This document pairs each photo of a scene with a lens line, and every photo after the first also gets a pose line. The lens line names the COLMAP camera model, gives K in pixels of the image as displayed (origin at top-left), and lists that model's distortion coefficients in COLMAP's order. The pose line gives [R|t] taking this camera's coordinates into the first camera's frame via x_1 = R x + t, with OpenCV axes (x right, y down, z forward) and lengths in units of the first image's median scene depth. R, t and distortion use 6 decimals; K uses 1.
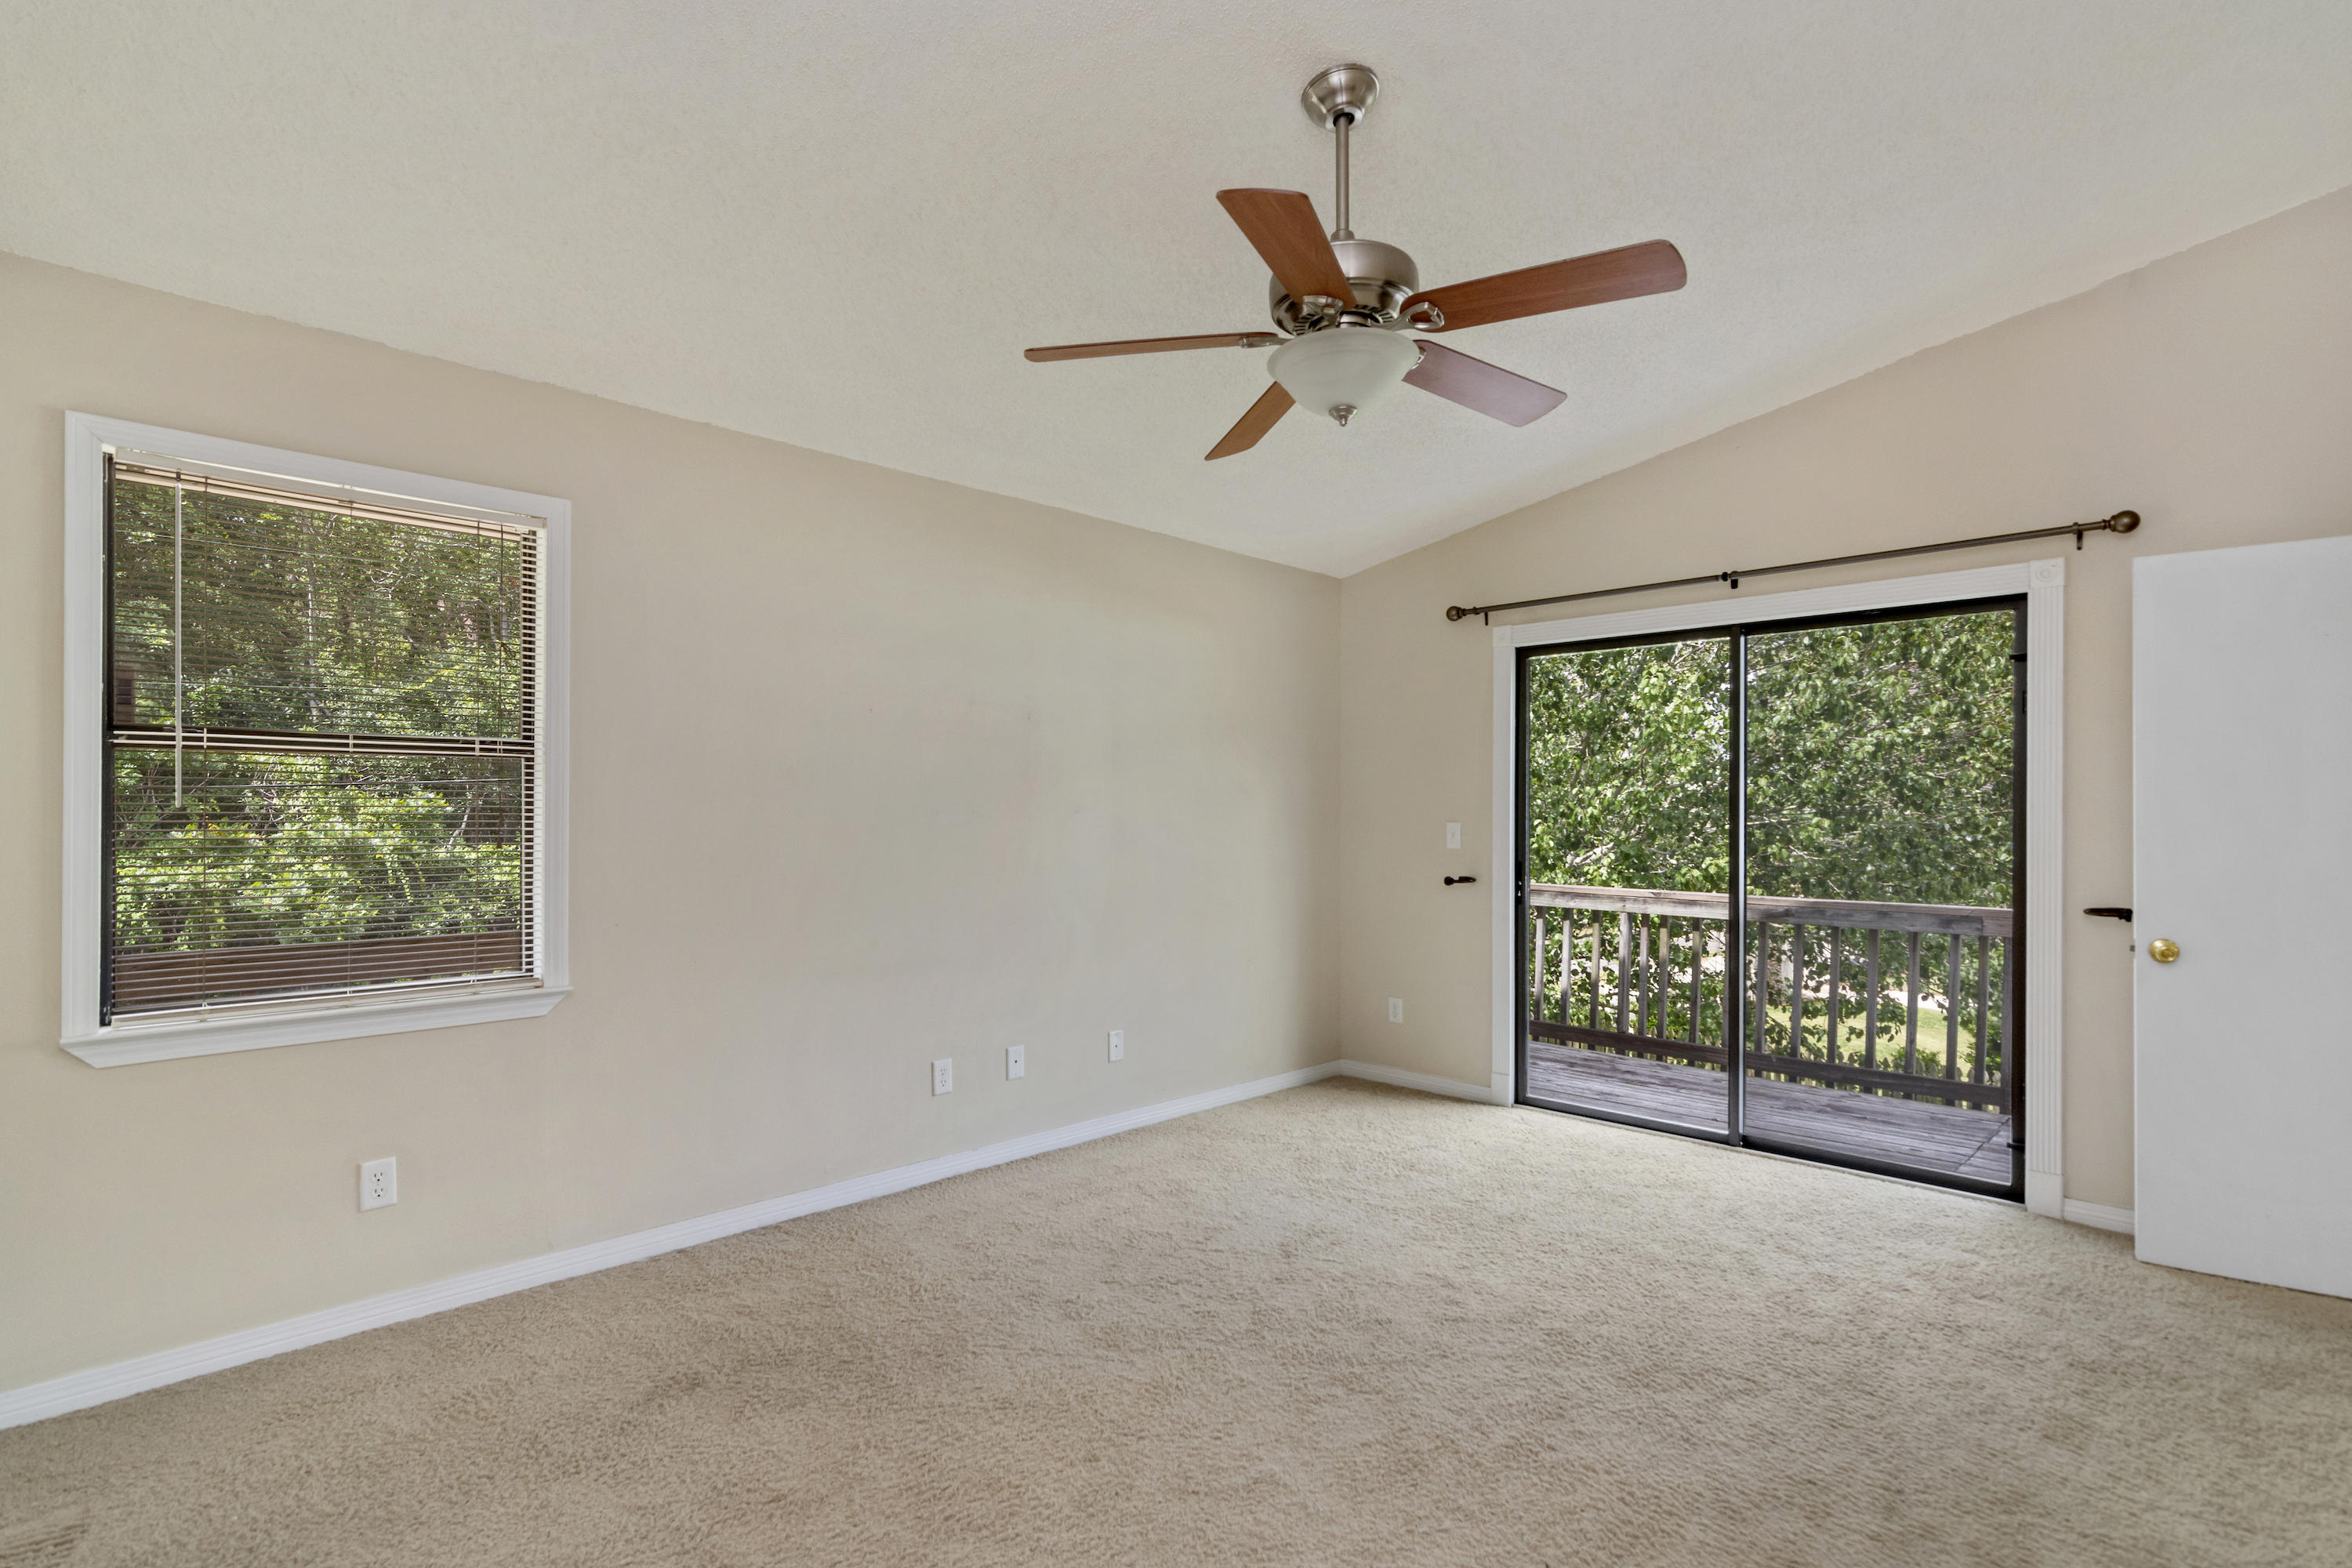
lens RADIAL K [[1136.2, 0, 1173.8], [0, 1136.2, 796.0], [0, 0, 1]] dist [-0.006775, 0.002847]
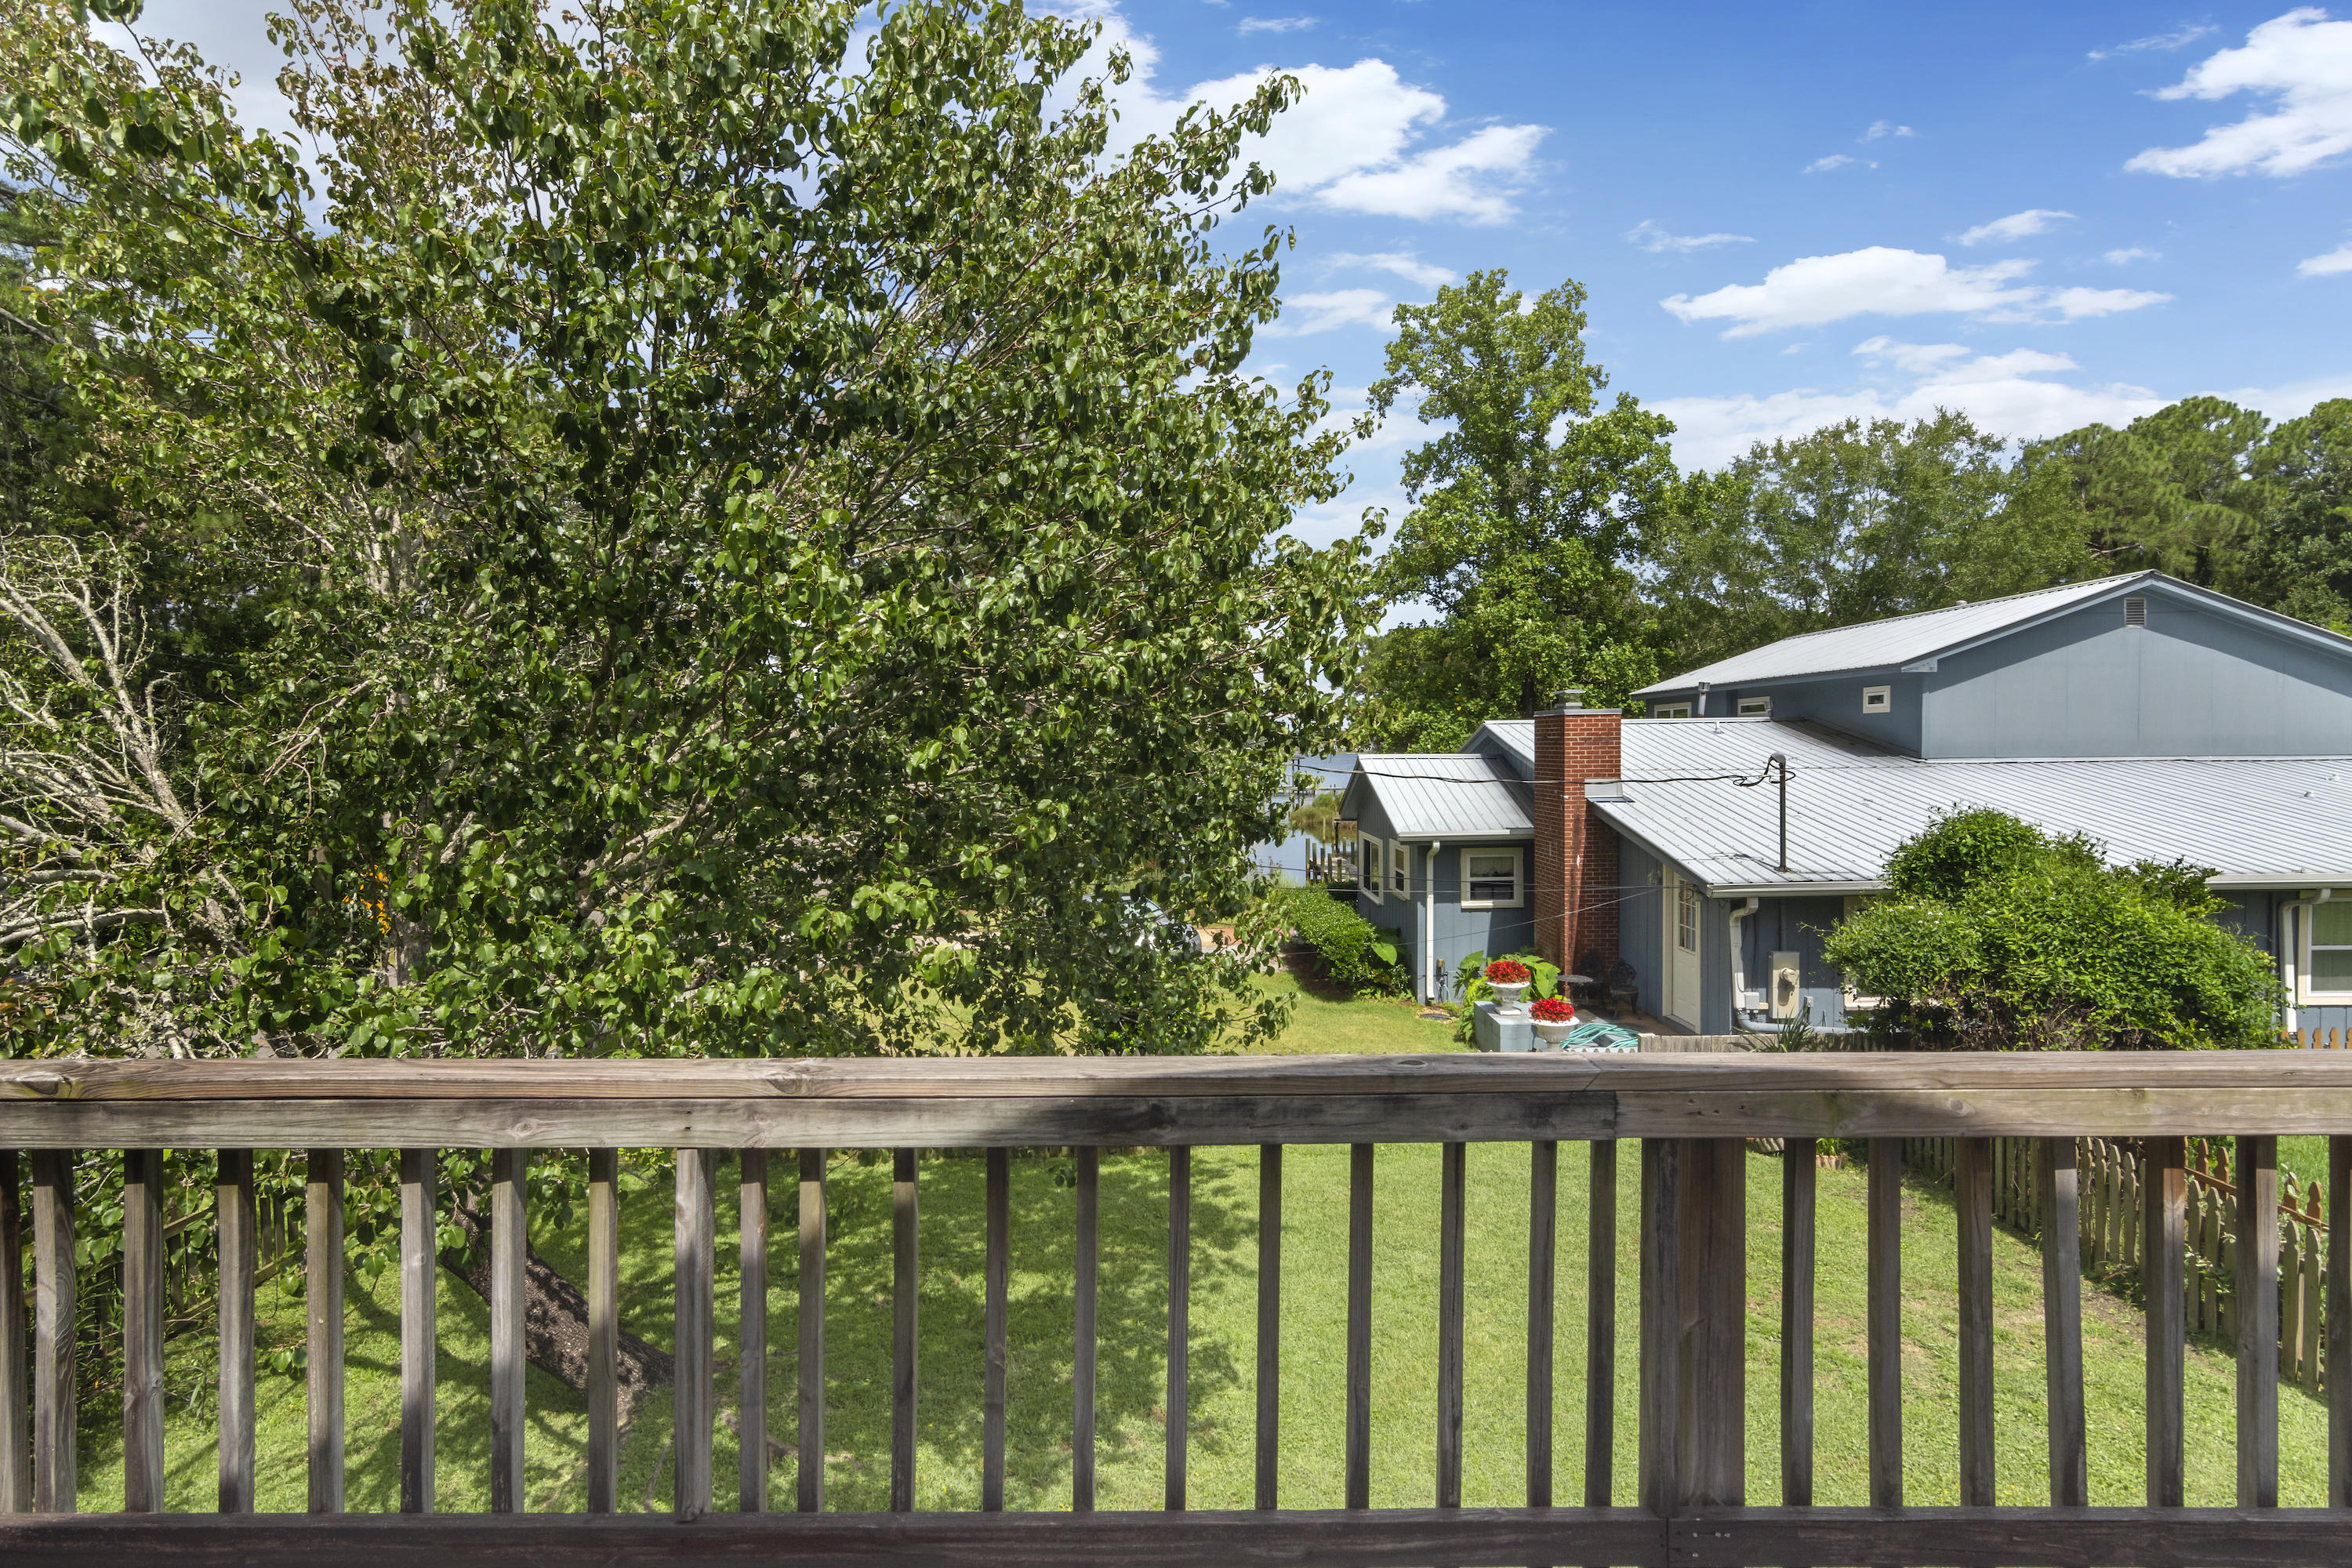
lens RADIAL K [[1136.2, 0, 1172.3], [0, 1136.2, 775.4], [0, 0, 1]] dist [-0.006775, 0.002847]
pose [[0.708030, -0.007571, 0.706142, 0.210348], [0.000592, 0.999949, 0.010128, 0.003790], [-0.706182, -0.006753, 0.707998, 0.529484]]
